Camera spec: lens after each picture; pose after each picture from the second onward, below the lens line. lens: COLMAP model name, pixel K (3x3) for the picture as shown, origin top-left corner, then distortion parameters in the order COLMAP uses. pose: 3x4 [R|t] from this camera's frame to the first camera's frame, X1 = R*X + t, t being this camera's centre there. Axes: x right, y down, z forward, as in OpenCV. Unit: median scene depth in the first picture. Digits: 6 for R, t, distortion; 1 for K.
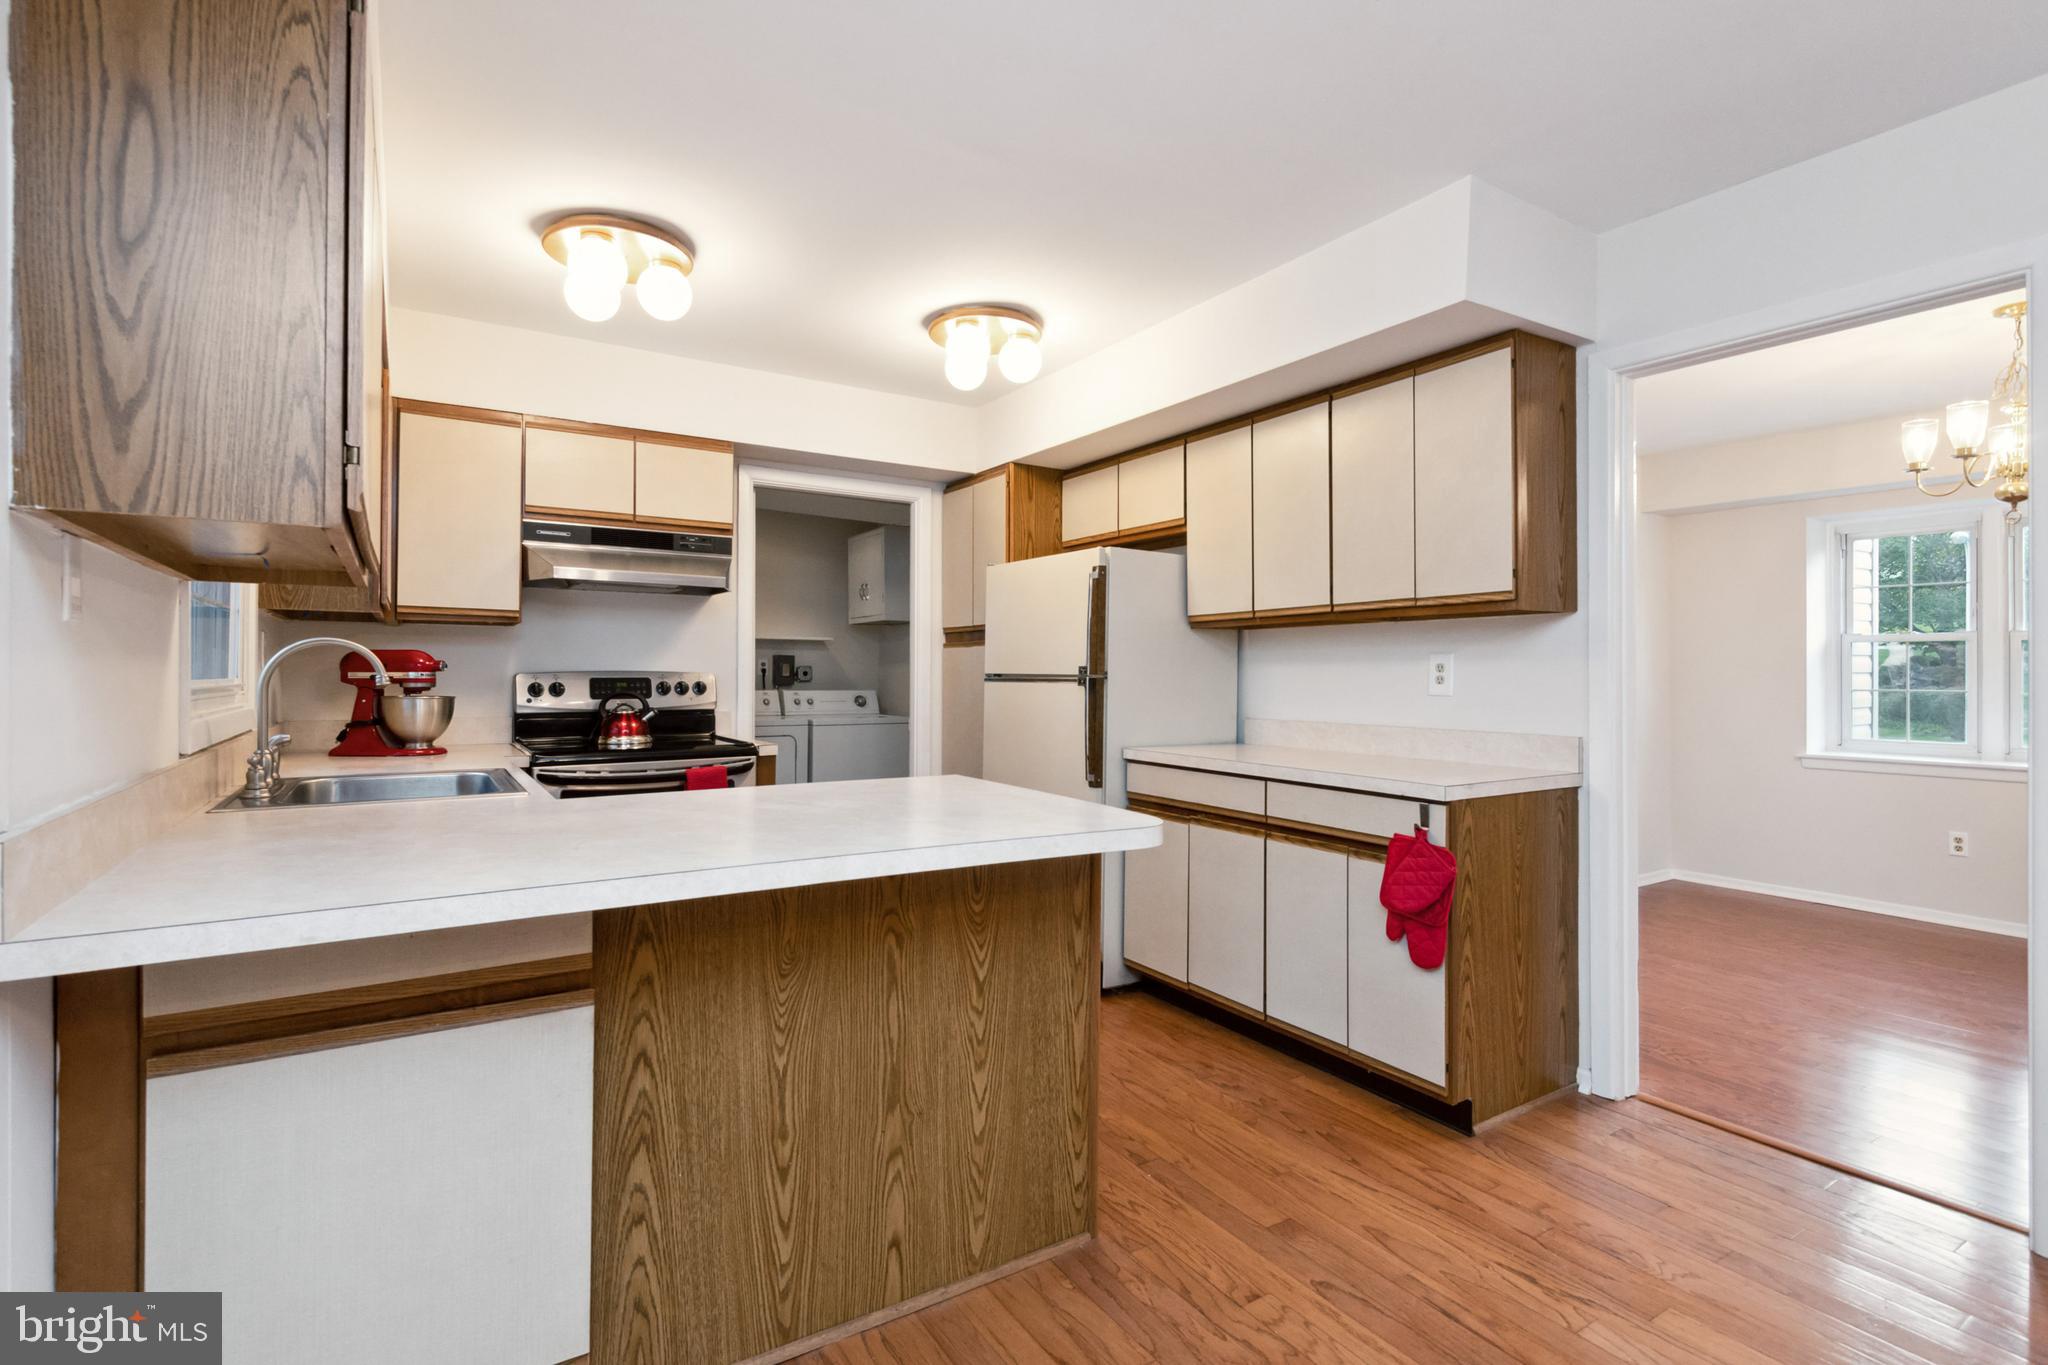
lens RADIAL K [[974.4, 0, 1017.9], [0, 974.4, 671.2], [0, 0, 1]] dist [0.023881, -0.000079]
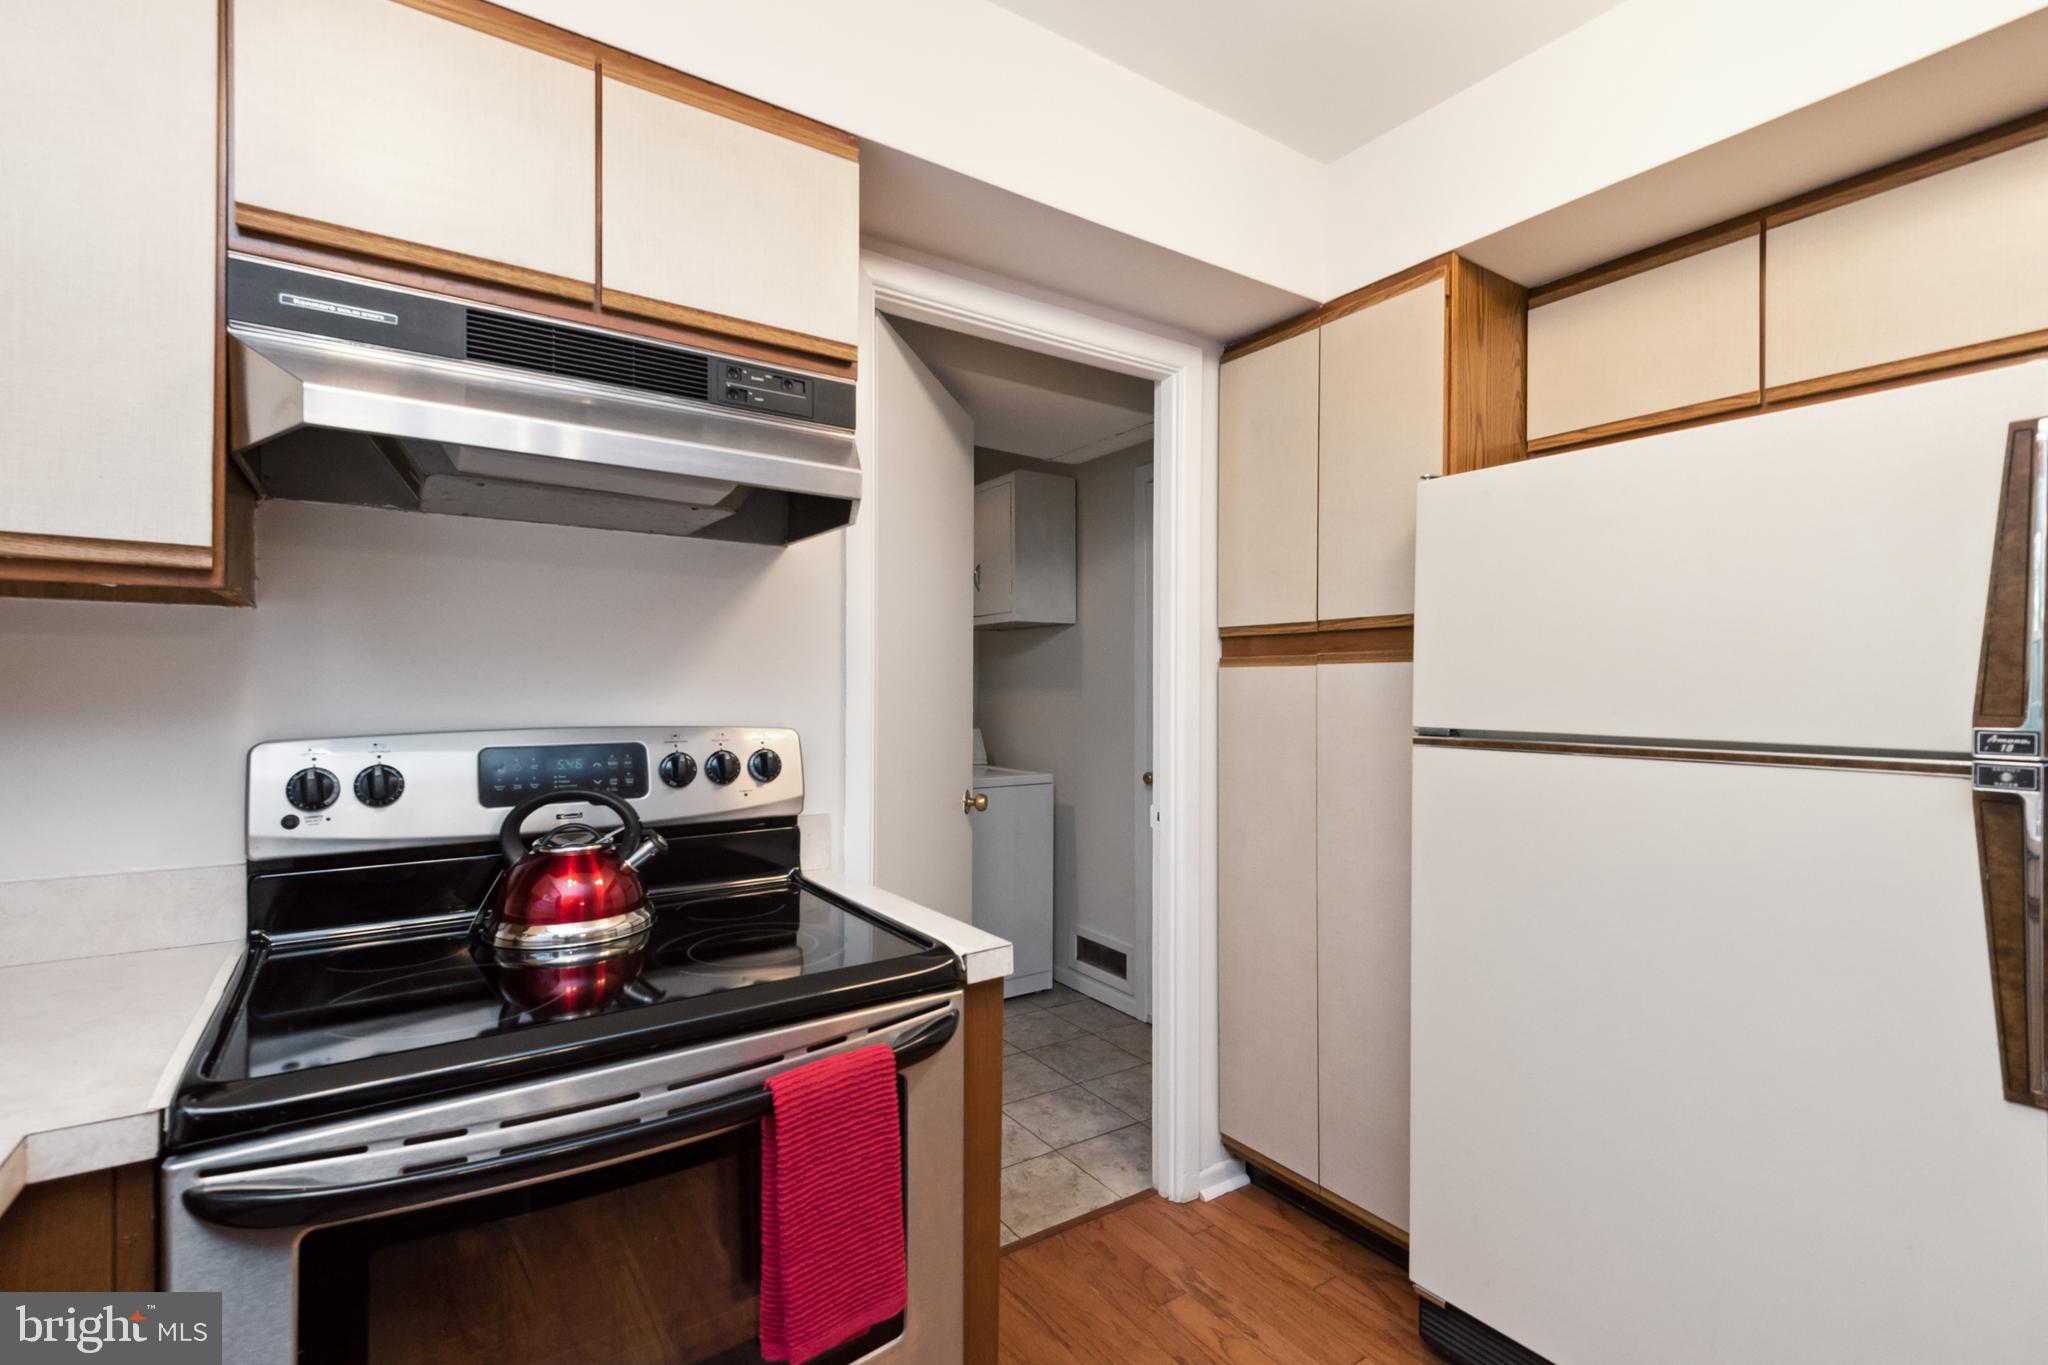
lens RADIAL K [[922.3, 0, 1015.9], [0, 922.3, 690.5], [0, 0, 1]] dist [0.029187, -0.016231]
pose [[0.999586, -0.001461, 0.028733, -0.253830], [0.001402, 0.999997, 0.002097, -0.016727], [-0.028736, -0.002056, 0.999585, 0.666626]]
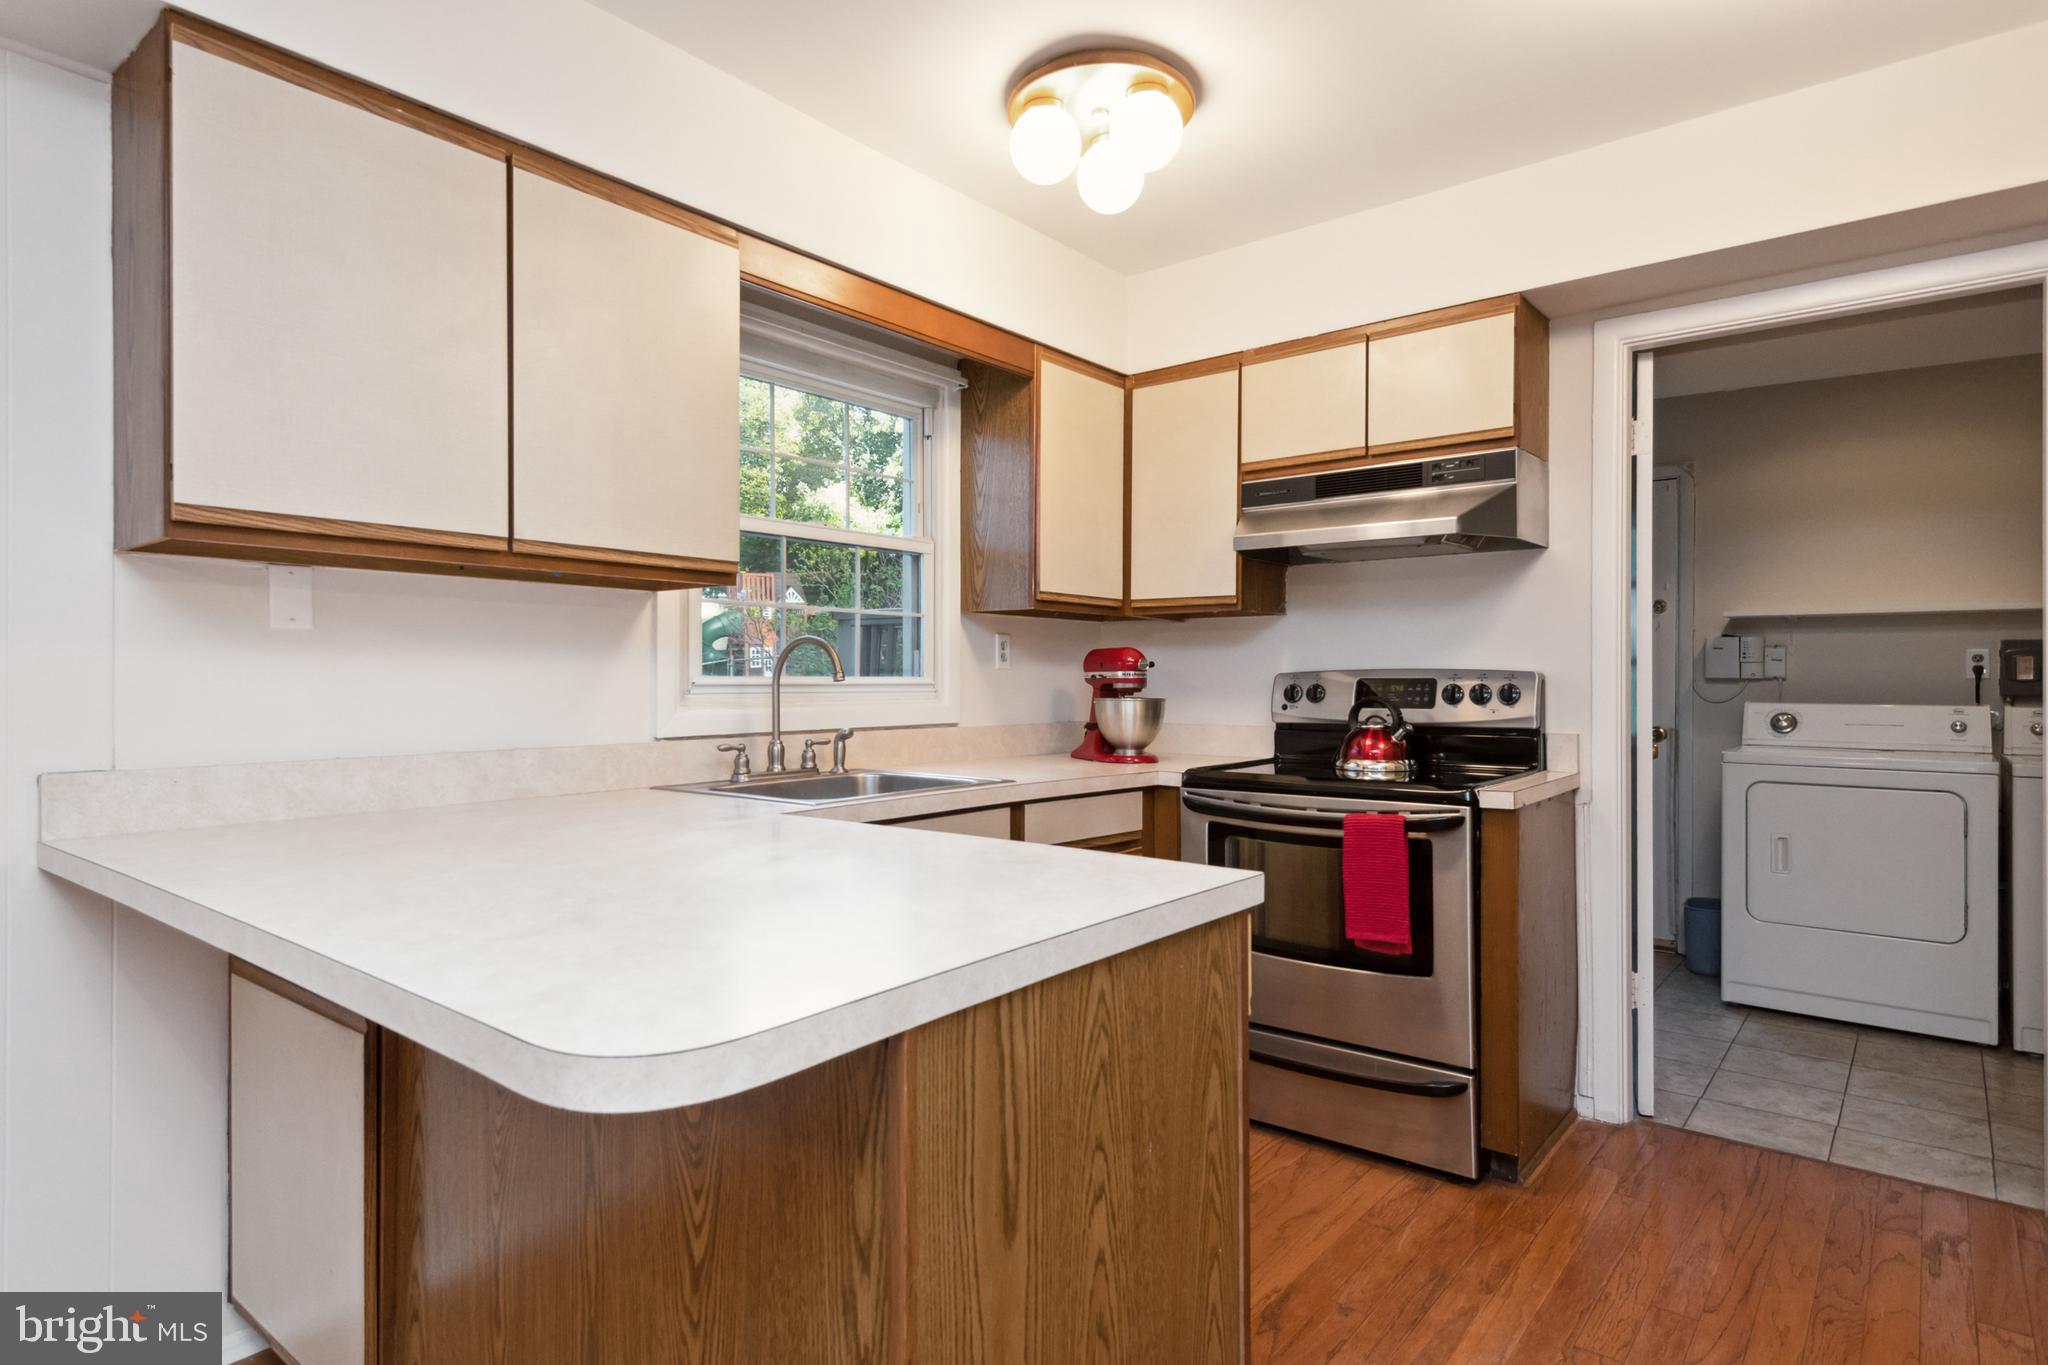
lens RADIAL K [[1121.3, 0, 1011.3], [0, 1121.3, 677.4], [0, 0, 1]] dist [0.020175, -0.000904]
pose [[0.318588, -0.004031, -0.947885, 0.293898], [0.002001, 0.999992, -0.003580, 0.008815], [0.947891, -0.000756, 0.318594, 0.500661]]
